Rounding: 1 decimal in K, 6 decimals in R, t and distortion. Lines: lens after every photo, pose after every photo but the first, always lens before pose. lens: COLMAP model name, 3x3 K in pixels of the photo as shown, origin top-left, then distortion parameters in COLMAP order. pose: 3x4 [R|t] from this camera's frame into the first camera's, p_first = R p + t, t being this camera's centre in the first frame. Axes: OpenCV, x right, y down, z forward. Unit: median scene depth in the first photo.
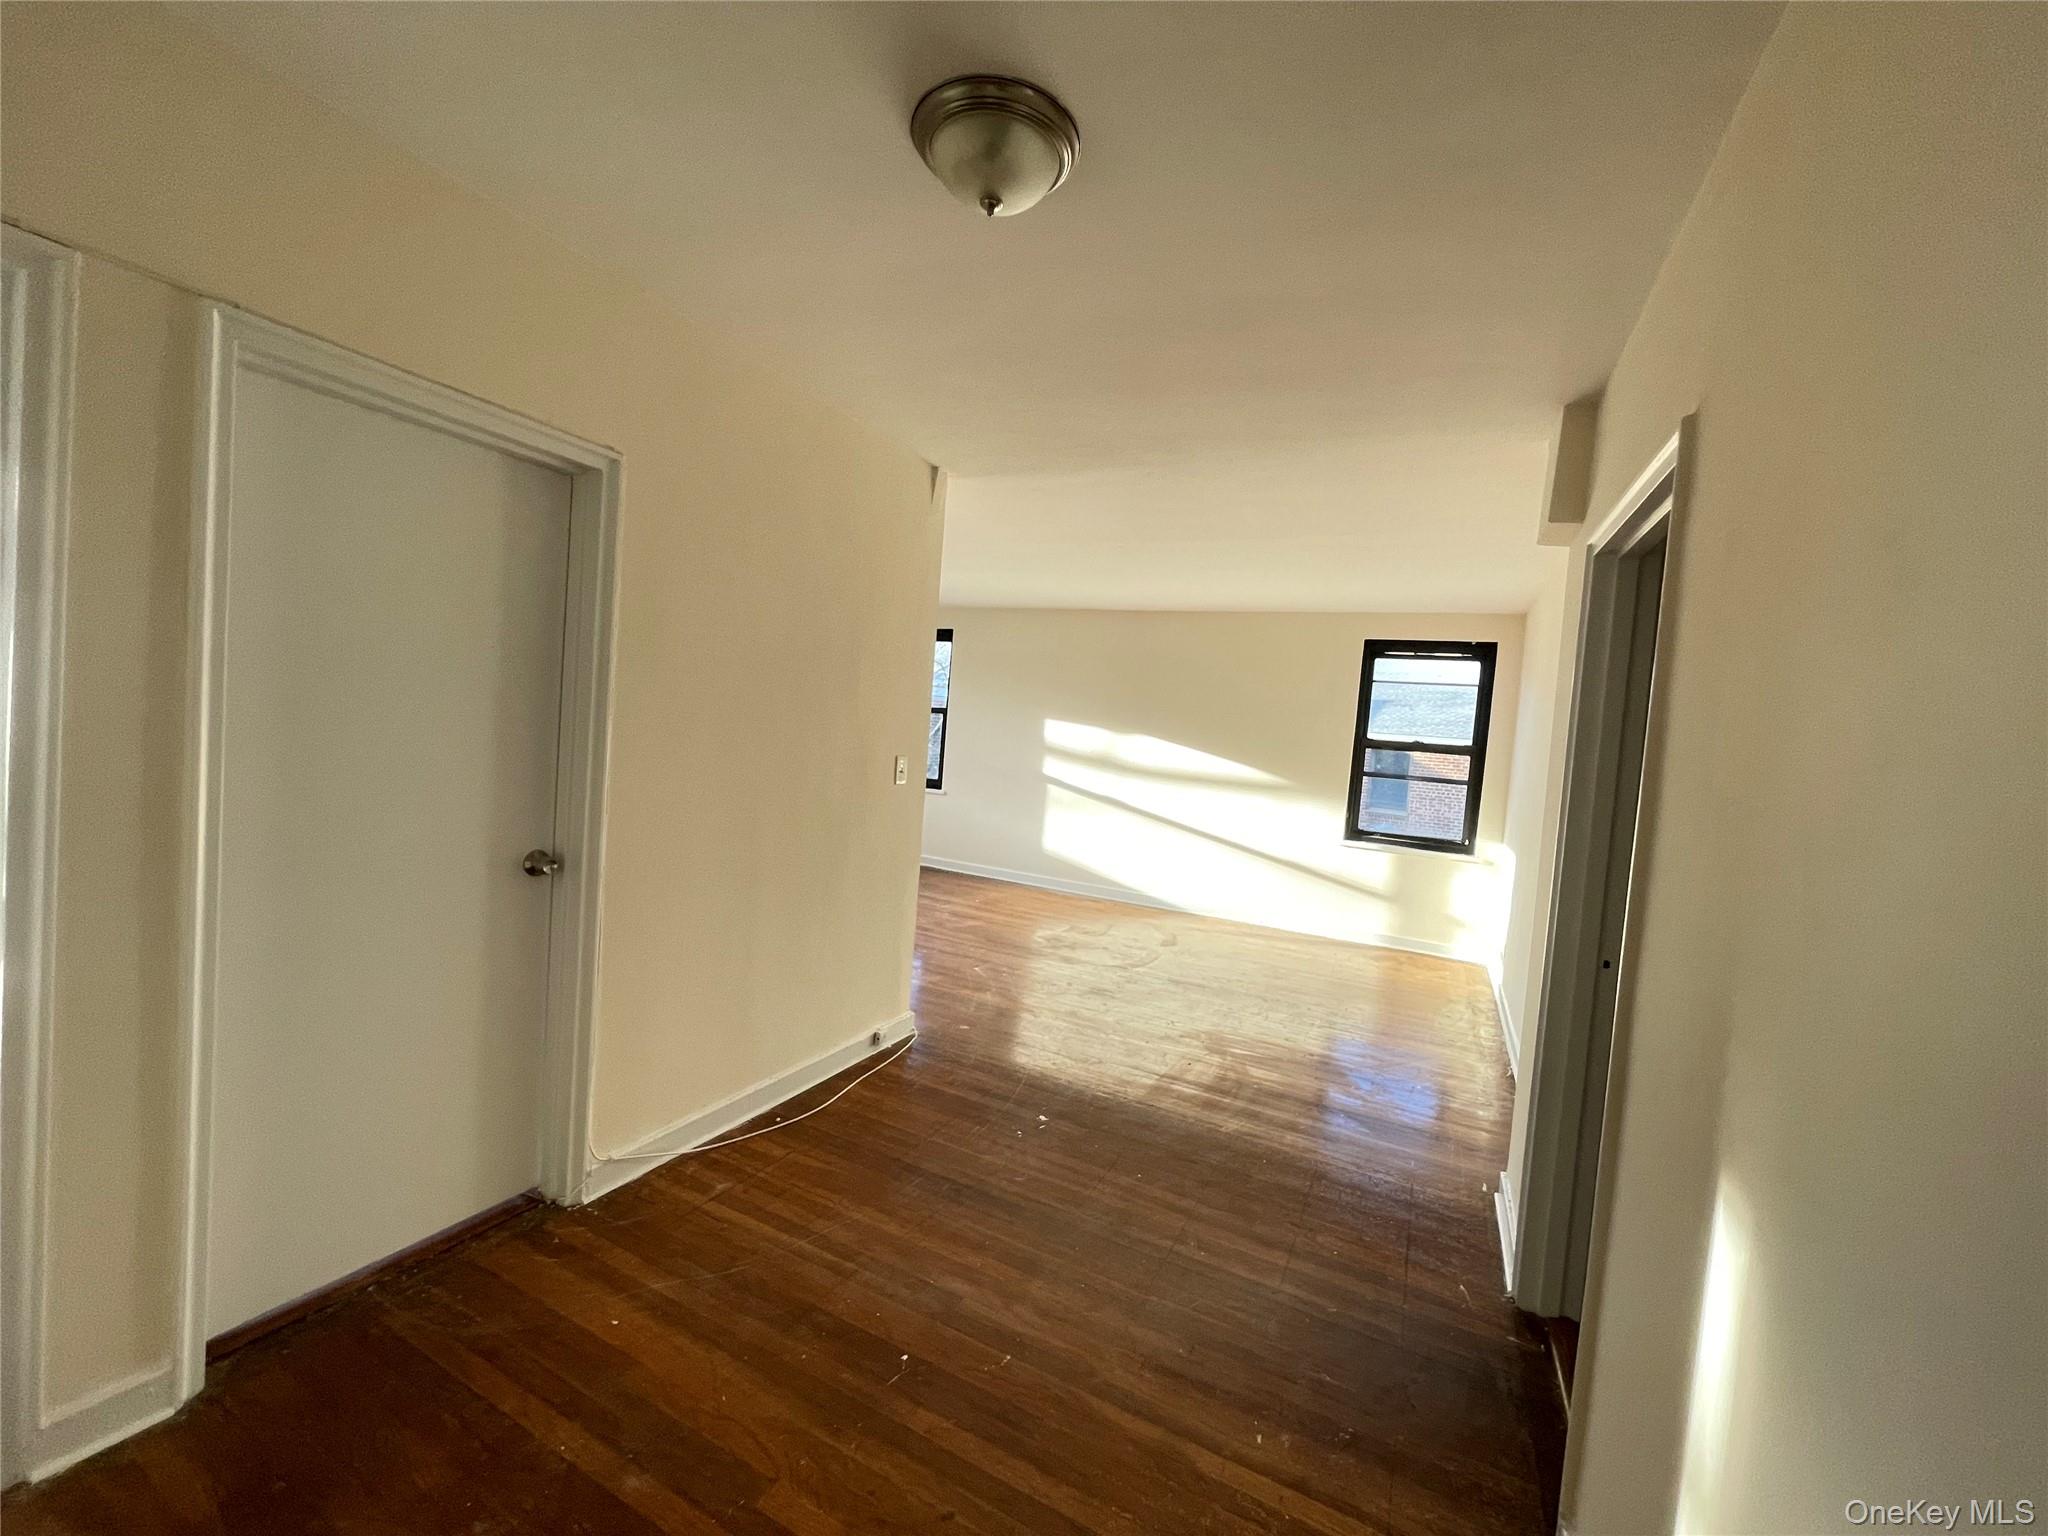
lens RADIAL K [[827.7, 0, 1023.3], [0, 827.7, 761.6], [0, 0, 1]] dist [-0.001786, -0.000784]
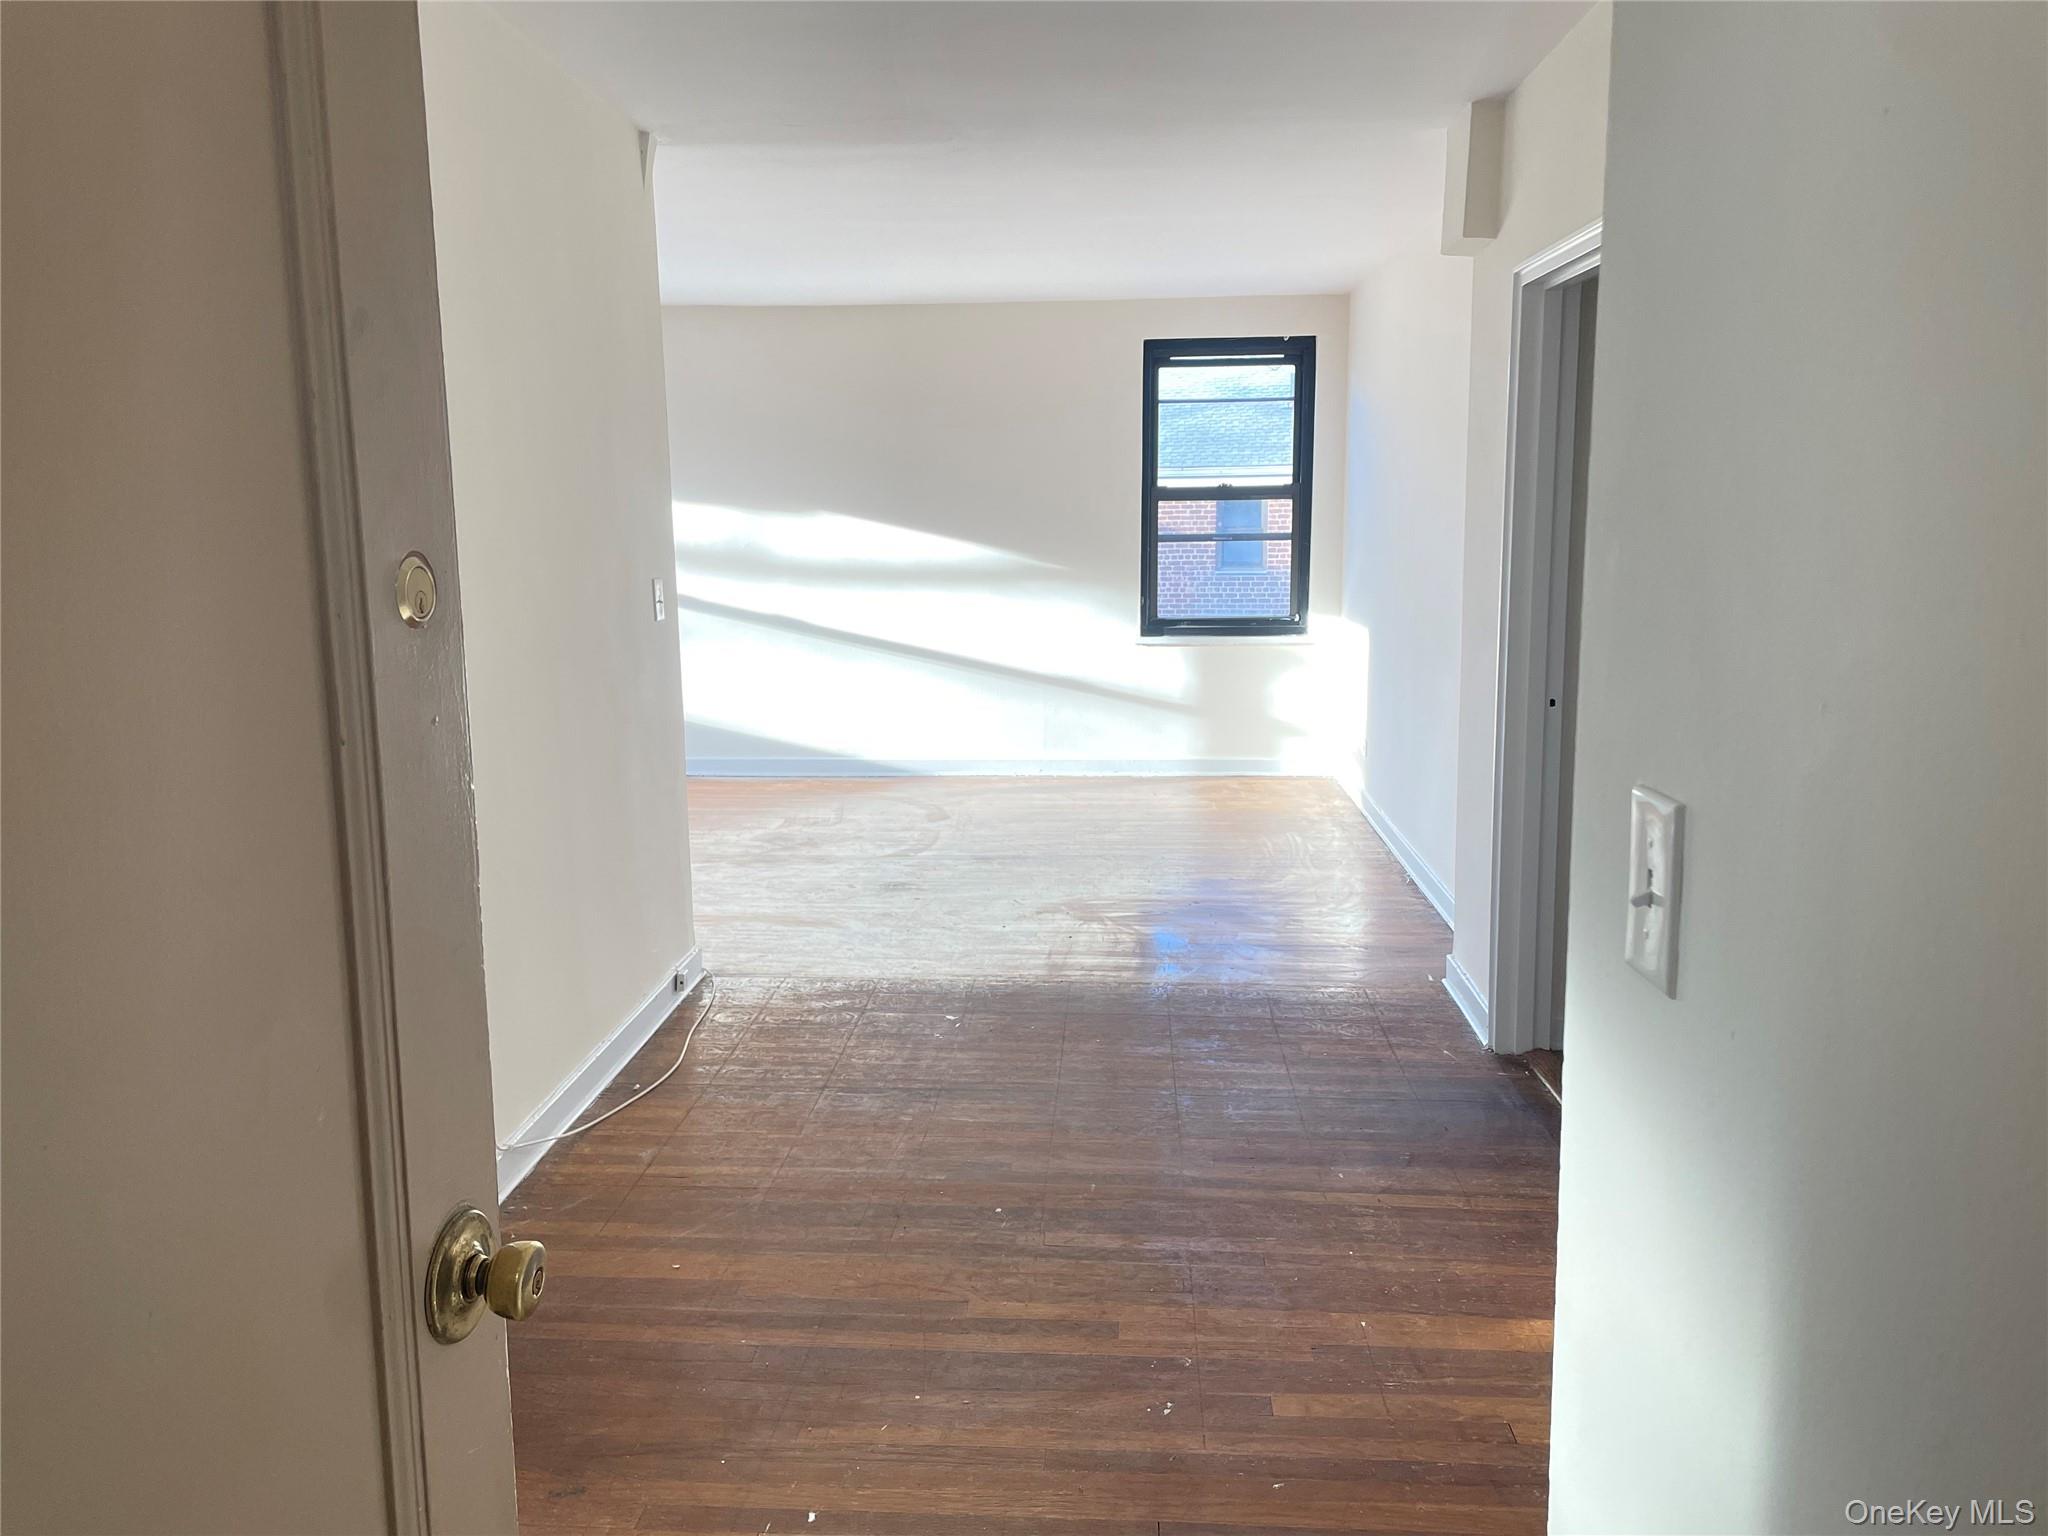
lens RADIAL K [[1563.4, 0, 1015.5], [0, 1563.4, 733.4], [0, 0, 1]] dist [0.090043, -0.004289]
pose [[0.916903, -0.144411, 0.372066, -0.223900], [0.099031, 0.985410, 0.138423, -0.018516], [-0.386628, -0.090075, 0.917827, -0.189438]]
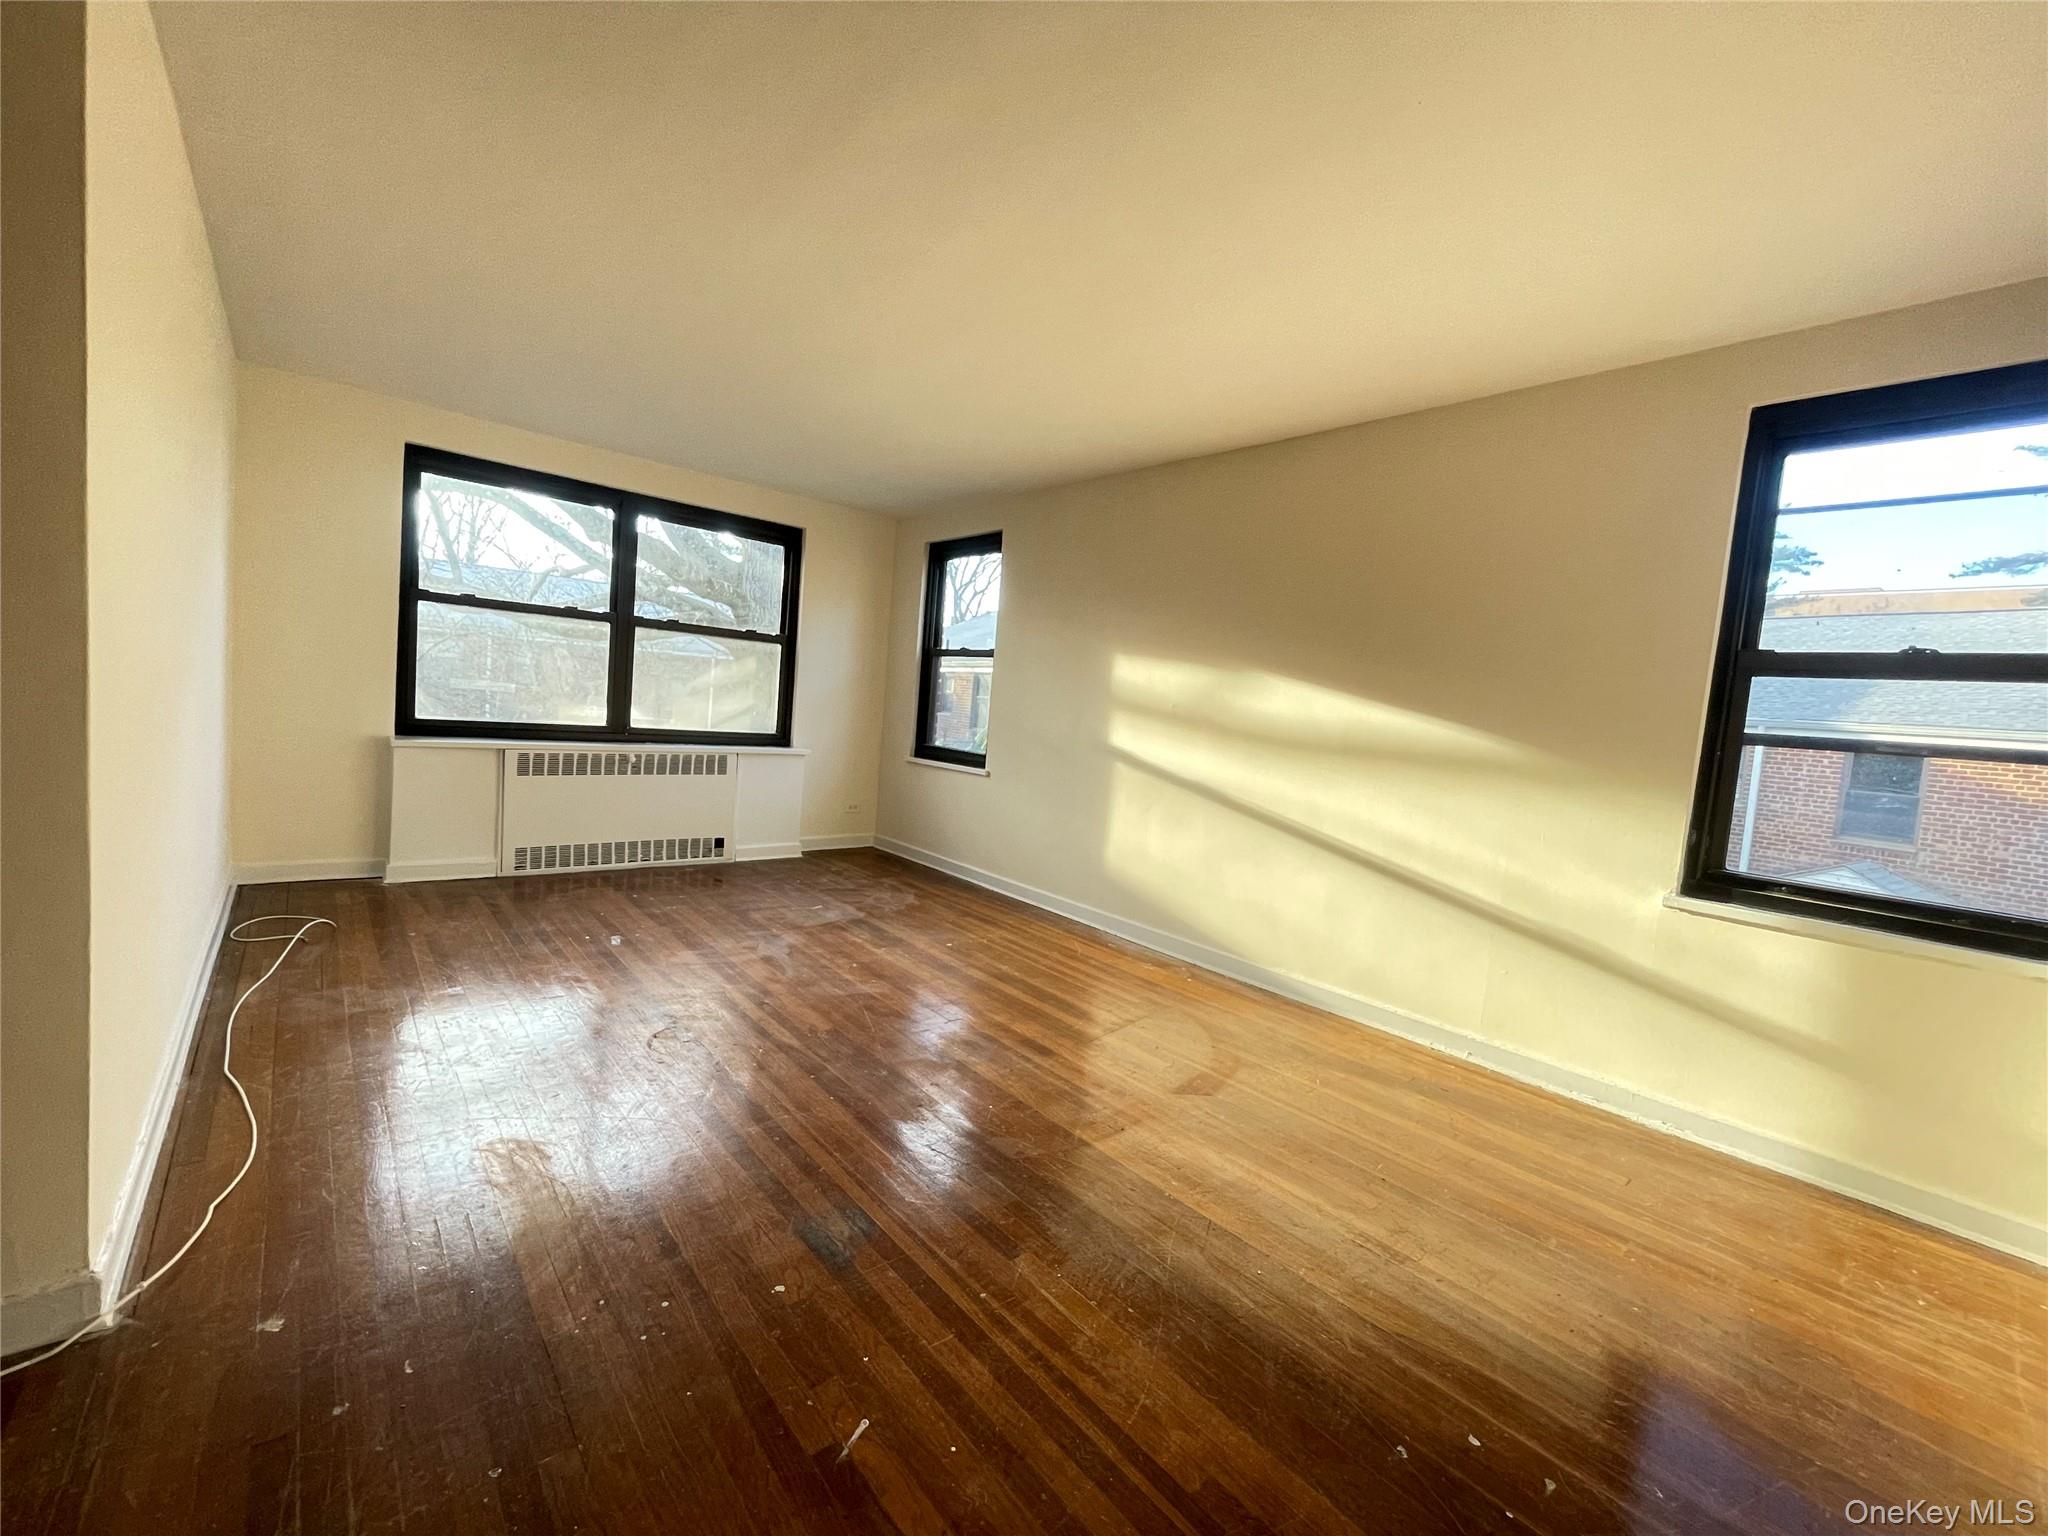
lens RADIAL K [[827.7, 0, 1025.9], [0, 827.7, 763.3], [0, 0, 1]] dist [-0.001786, -0.000784]
pose [[0.923279, 0.019213, -0.383649, 0.250545], [-0.021015, 0.999779, -0.000505, 0.037001], [0.383555, 0.008529, 0.923479, 0.505036]]
